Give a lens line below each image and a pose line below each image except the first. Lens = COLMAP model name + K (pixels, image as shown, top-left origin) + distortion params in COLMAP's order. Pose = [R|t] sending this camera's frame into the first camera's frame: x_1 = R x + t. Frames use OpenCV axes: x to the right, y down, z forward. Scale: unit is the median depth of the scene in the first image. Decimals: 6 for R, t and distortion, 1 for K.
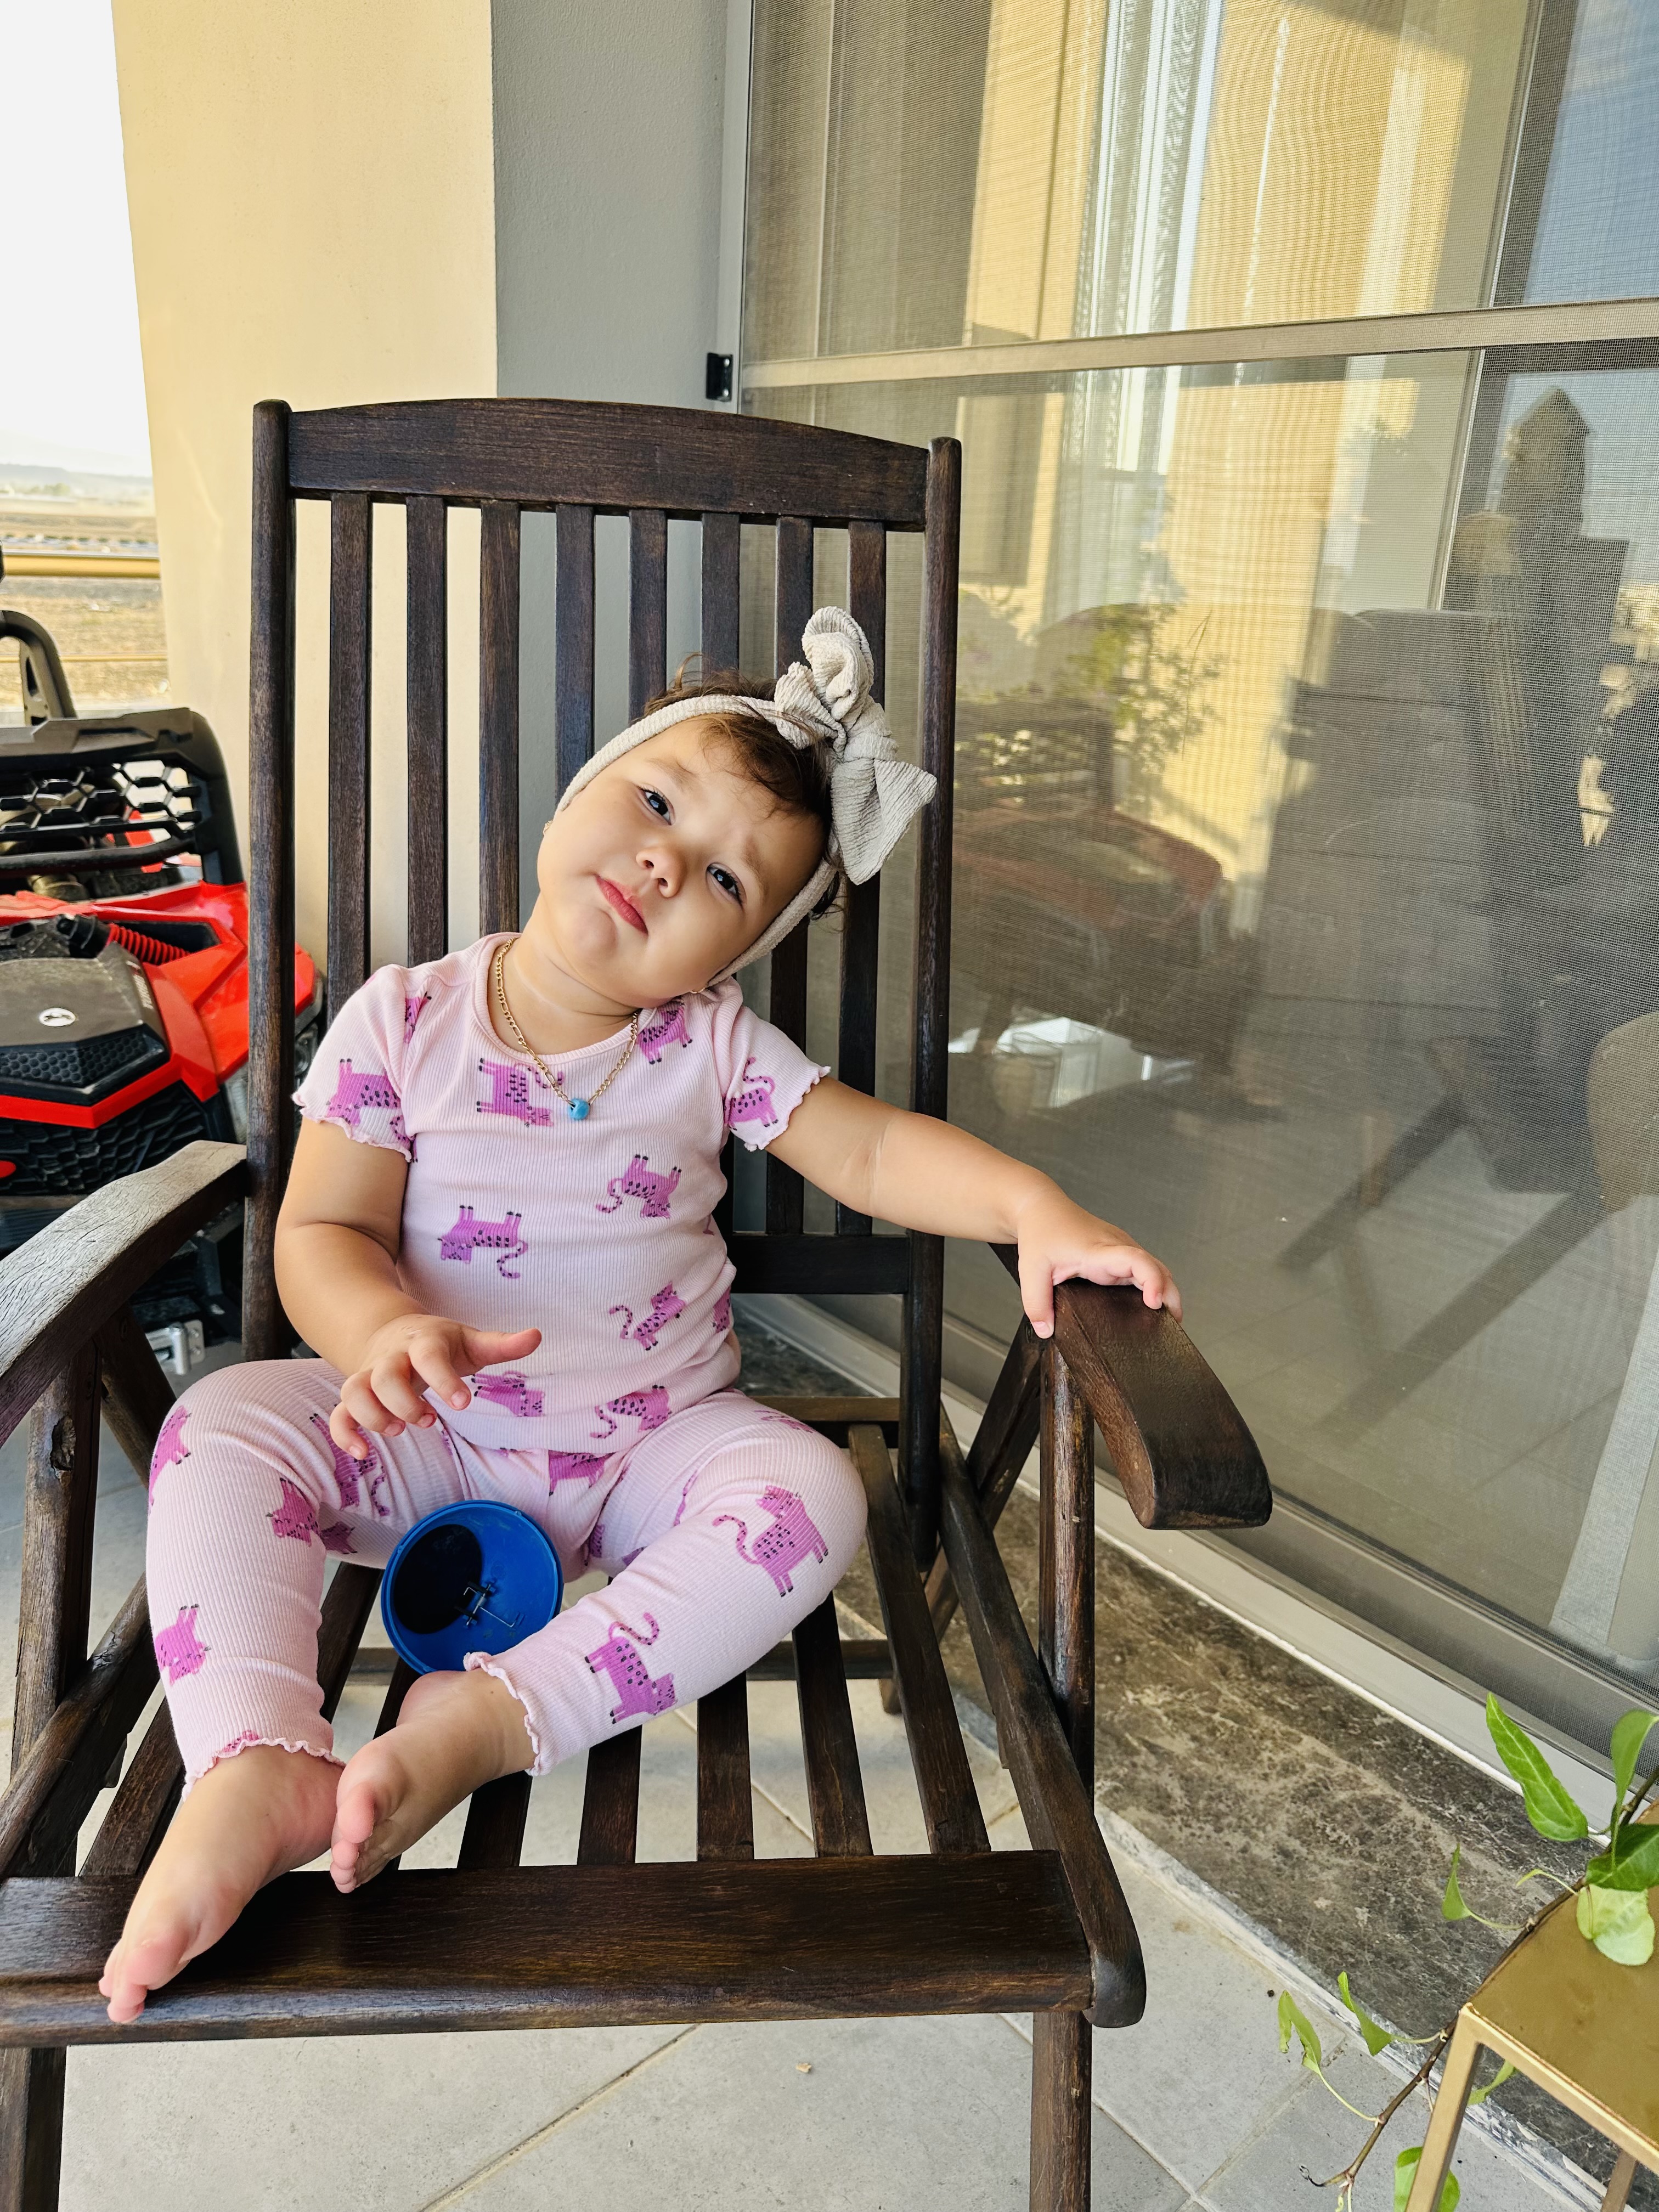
lens RADIAL K [[1546.7, 0, 824.6], [0, 1546.7, 1123.0], [0, 0, 1]] dist [0.041917, -0.077732]
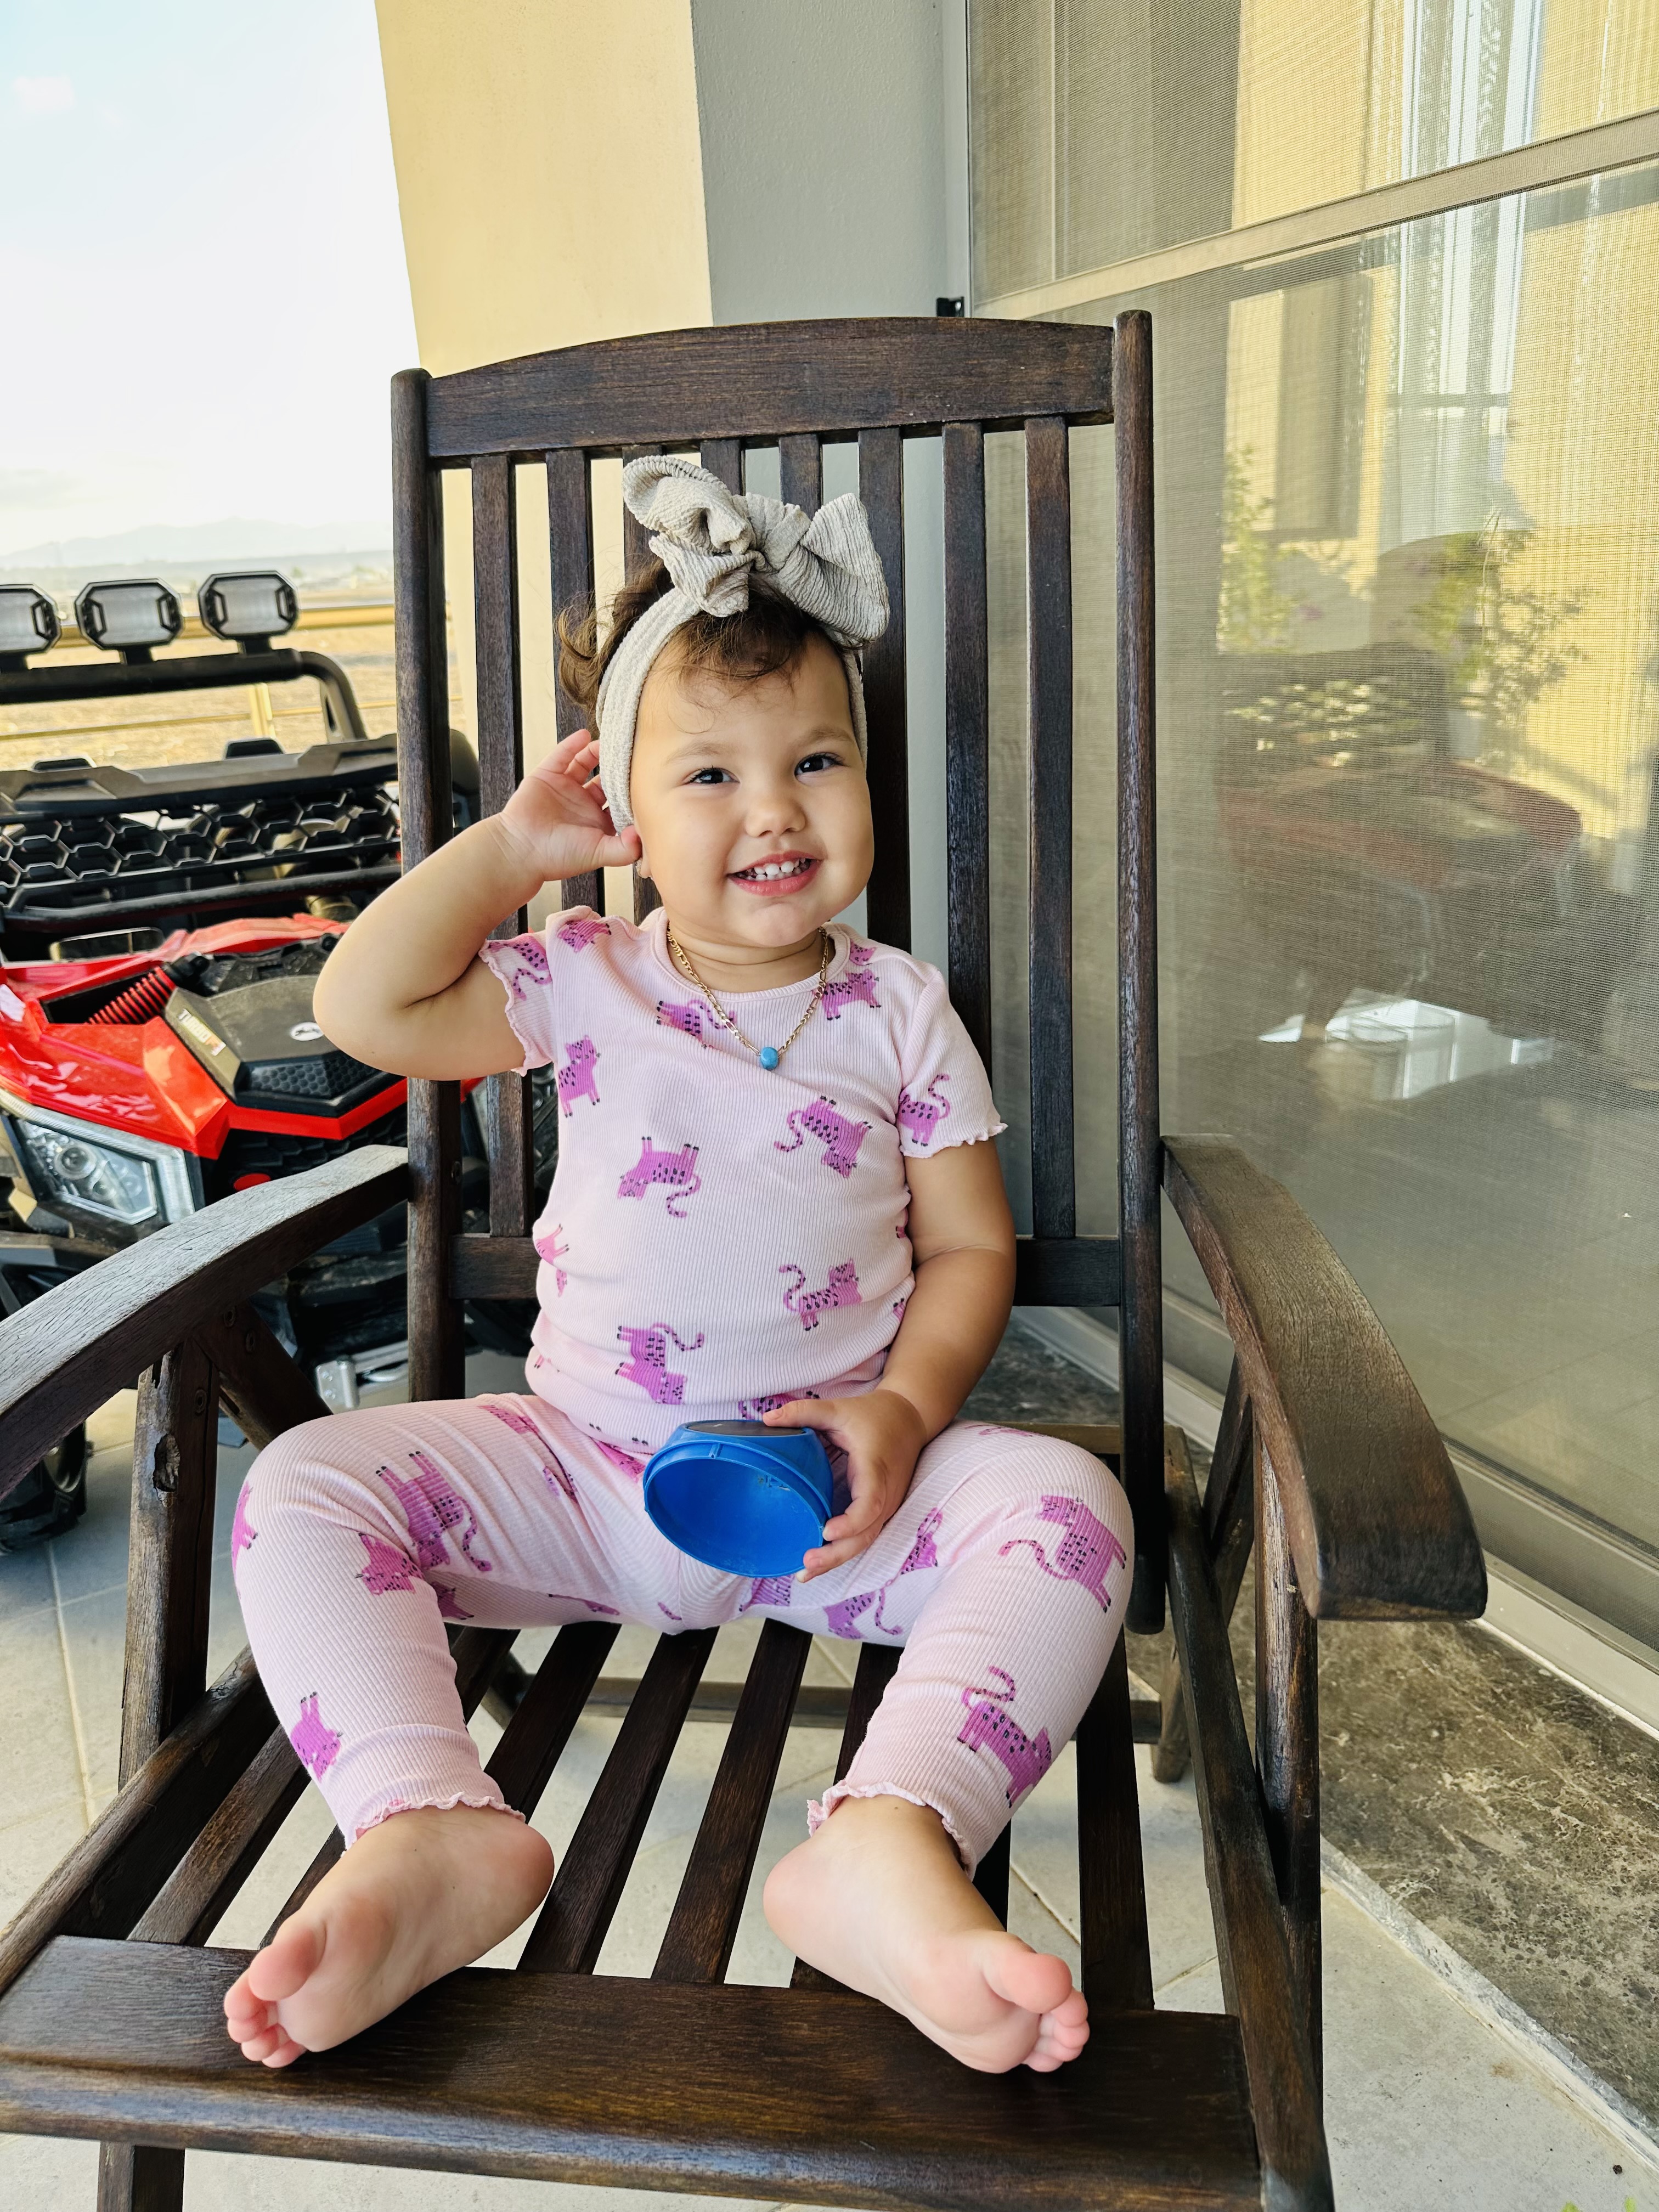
lens RADIAL K [[1559.0, 0, 829.5], [0, 1559.0, 1106.0], [0, 0, 1]] dist [-0.006056, -0.002602]
pose [[0.973699, -0.028643, -0.226031, 0.074473], [0.024853, 0.999499, -0.019593, 0.010206], [0.226479, 0.013460, 0.973923, 0.098064]]
